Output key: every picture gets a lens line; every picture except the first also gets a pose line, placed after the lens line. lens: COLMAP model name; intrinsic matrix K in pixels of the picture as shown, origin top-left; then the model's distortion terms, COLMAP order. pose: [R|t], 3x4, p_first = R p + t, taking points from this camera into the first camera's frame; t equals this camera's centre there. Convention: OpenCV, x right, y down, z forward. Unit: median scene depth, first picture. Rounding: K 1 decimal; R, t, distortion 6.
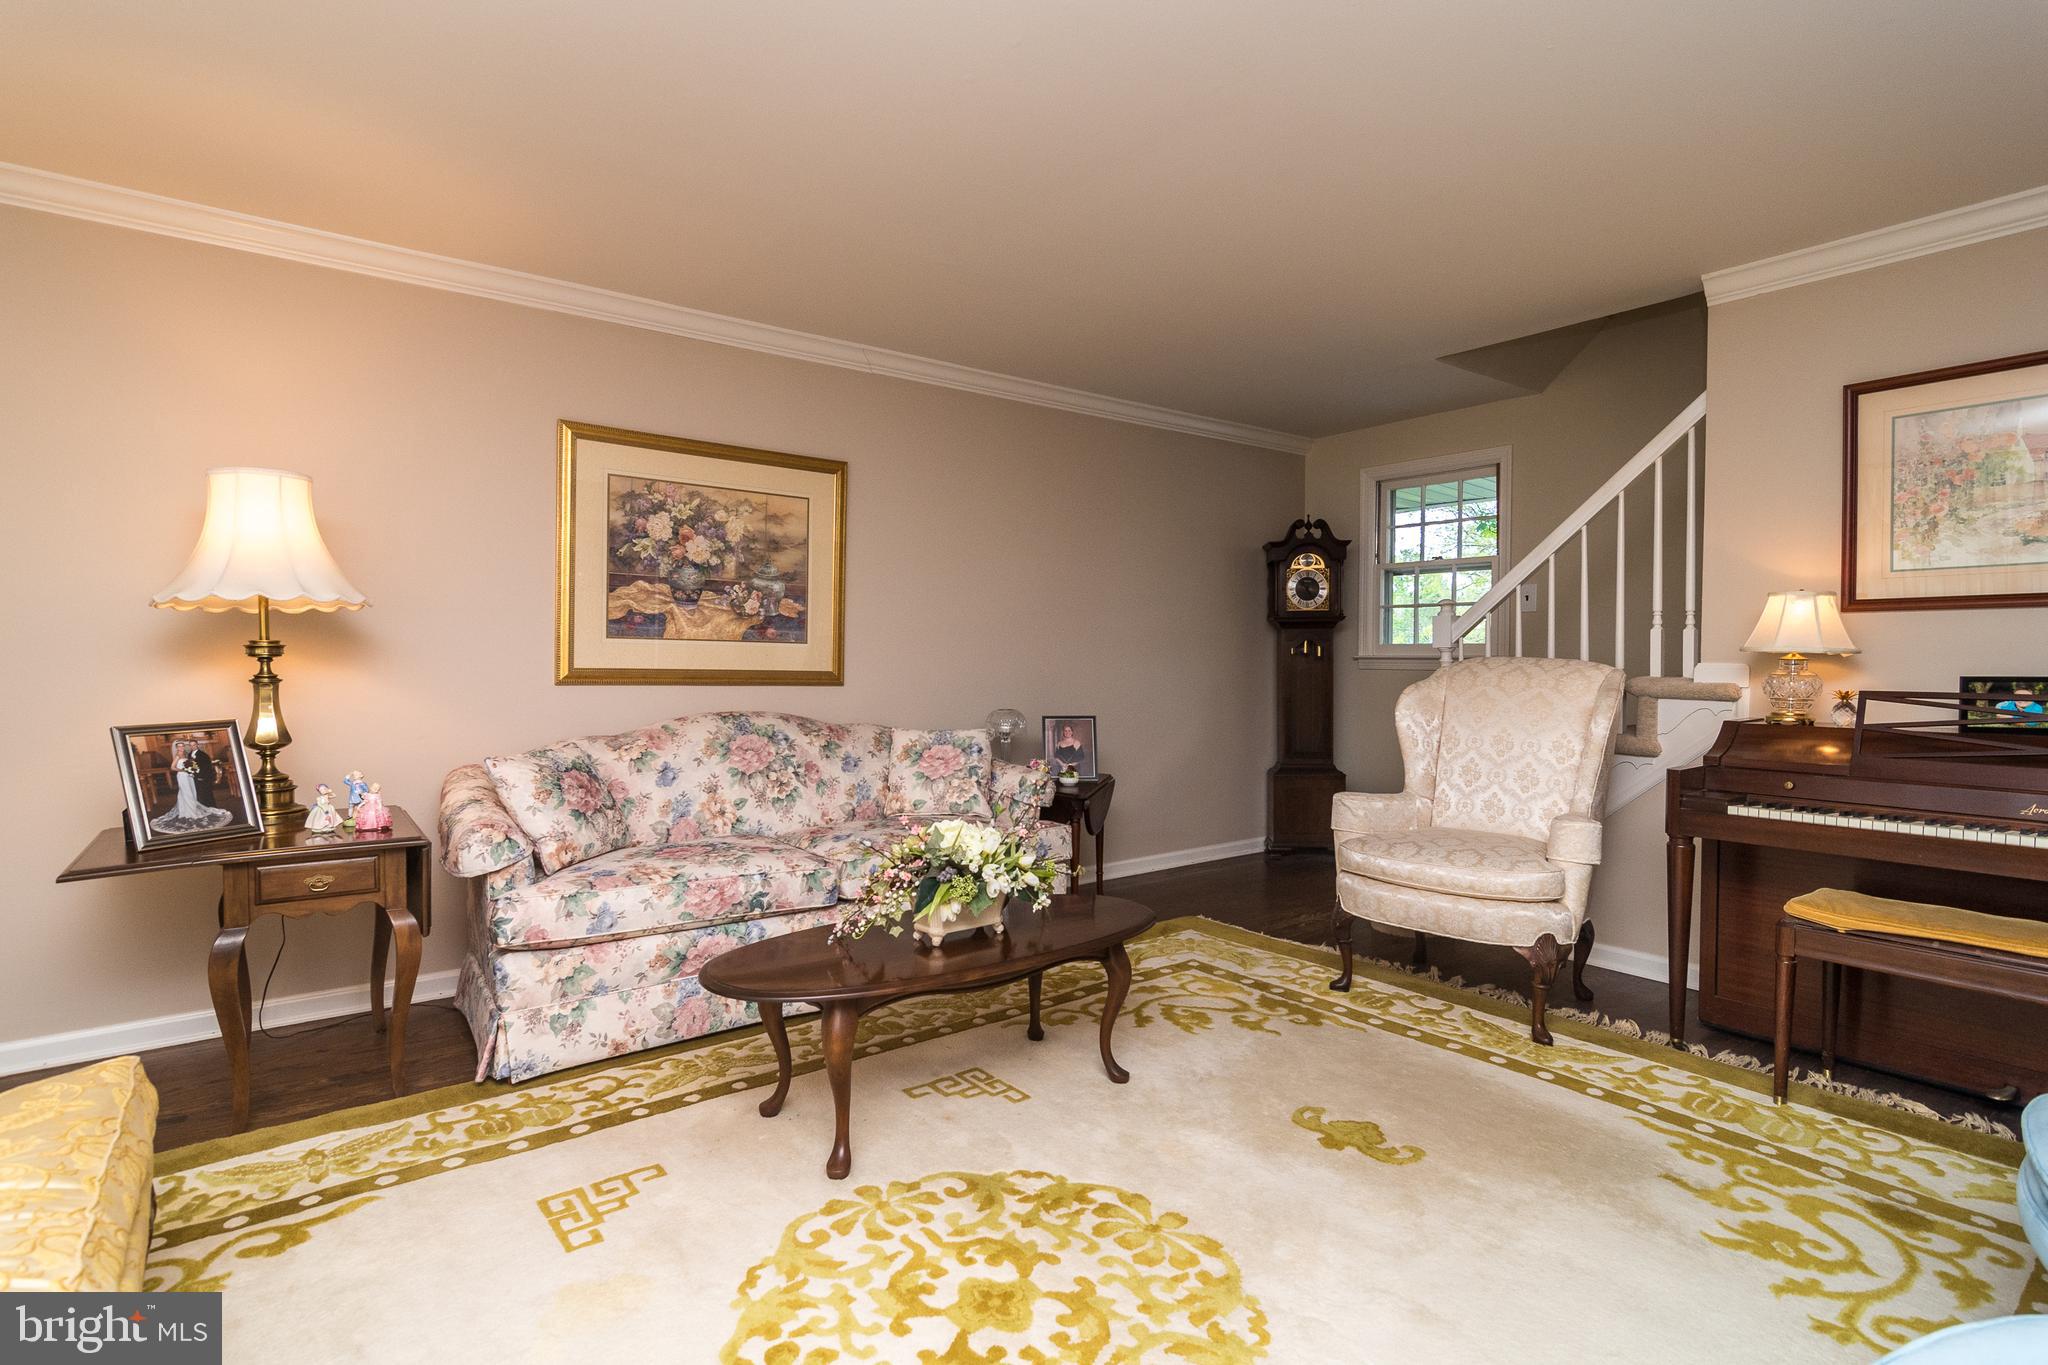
lens RADIAL K [[1012.1, 0, 1030.8], [0, 1012.1, 665.9], [0, 0, 1]] dist [-0.006333, 0.003552]
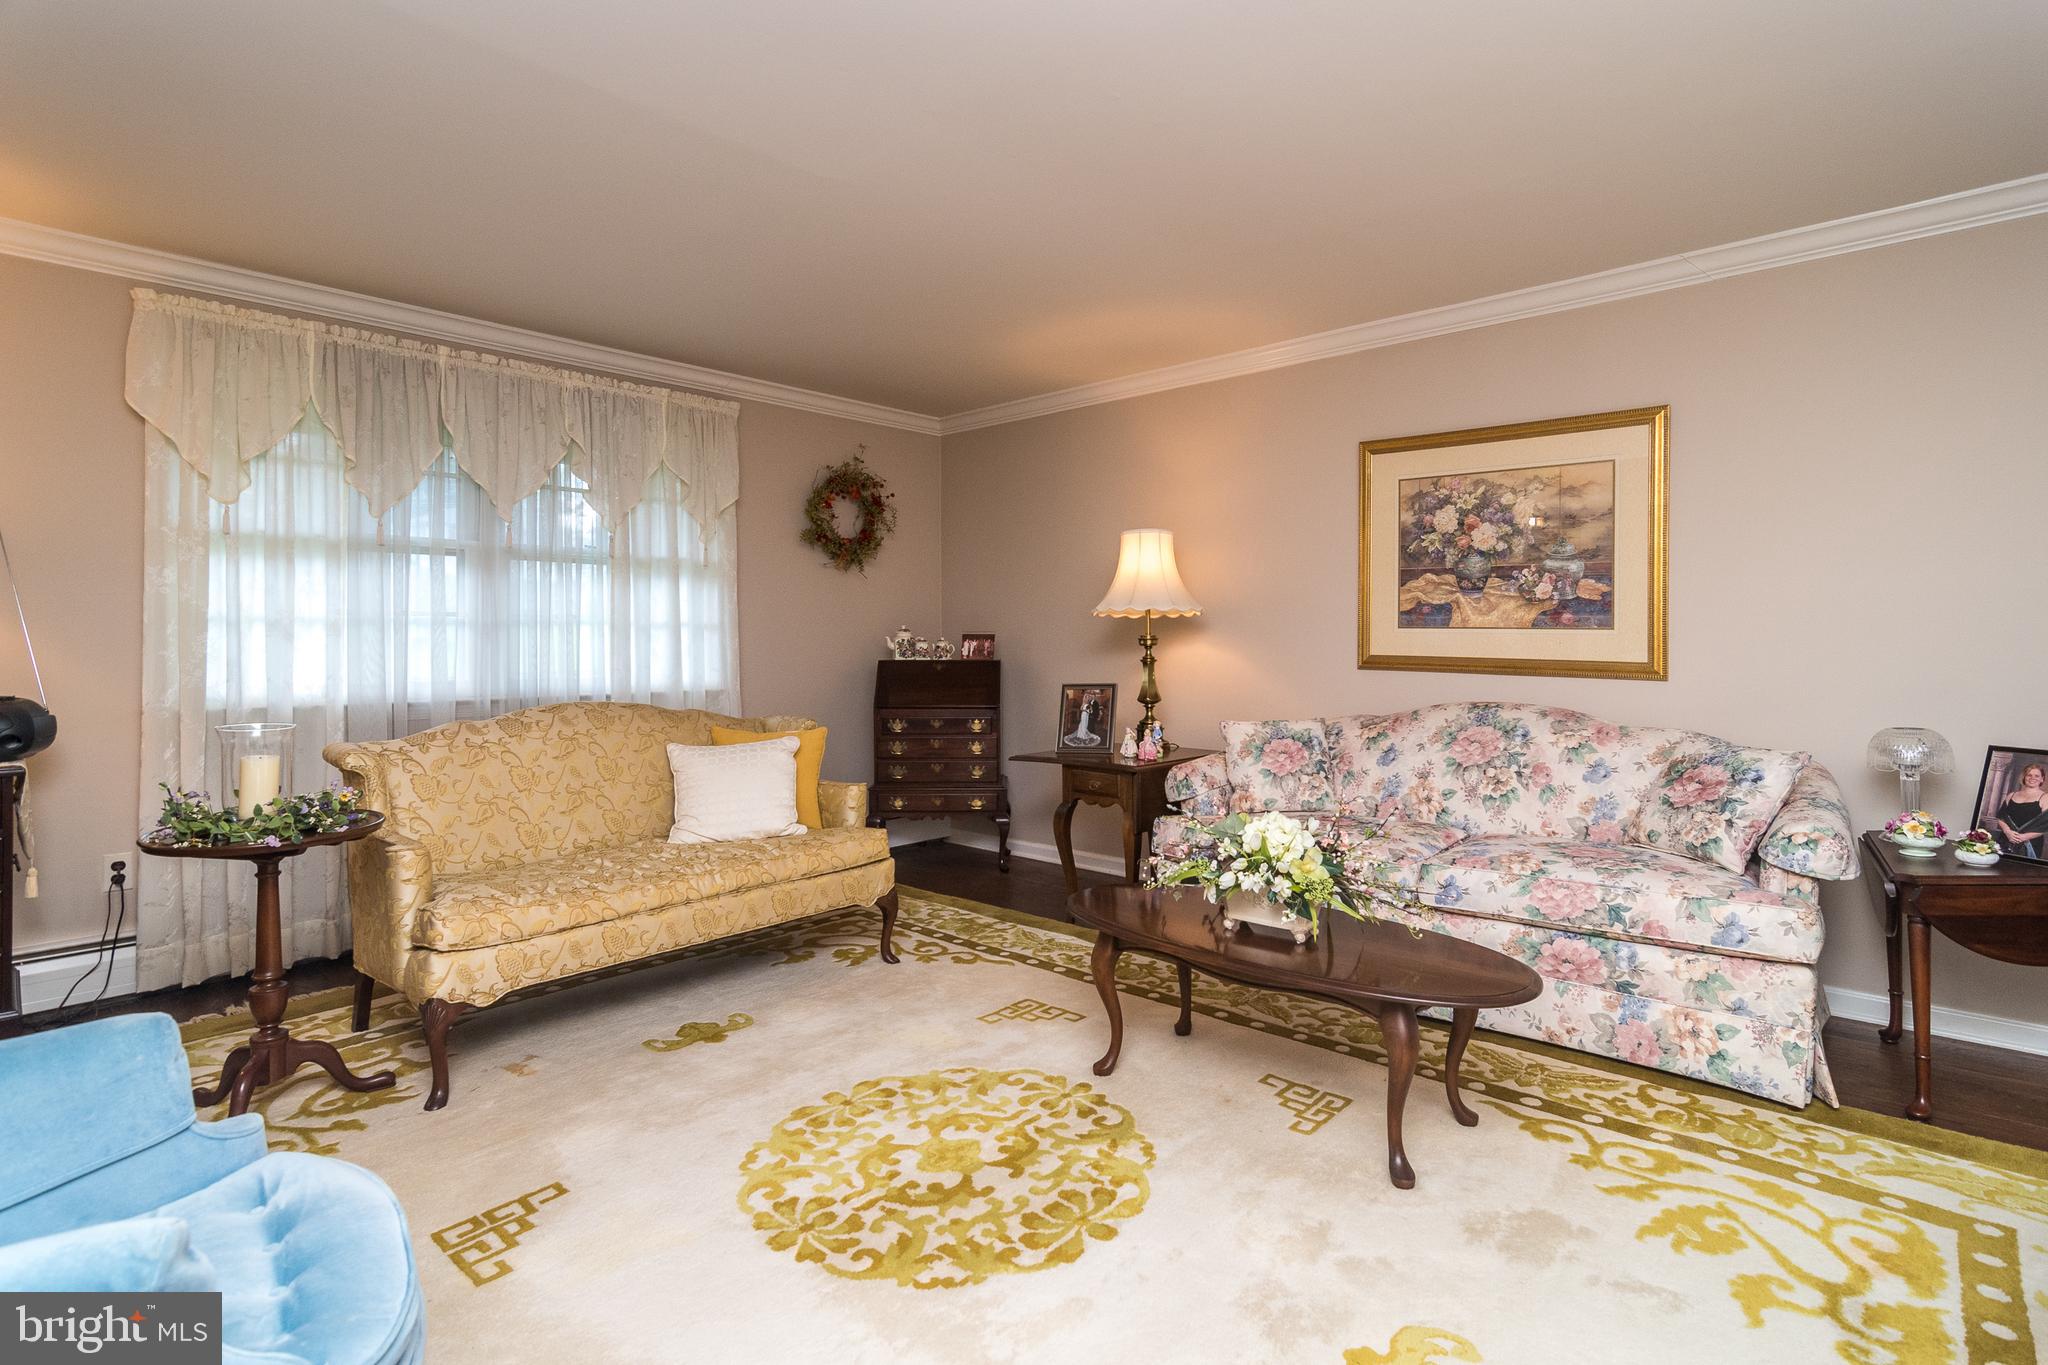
lens RADIAL K [[1012.1, 0, 1041.0], [0, 1012.1, 626.9], [0, 0, 1]] dist [-0.006333, 0.003552]
pose [[0.179750, -0.014037, -0.983612, 0.752941], [-0.003585, 0.999882, -0.014924, -0.014069], [0.983706, 0.006209, 0.179679, 0.524724]]
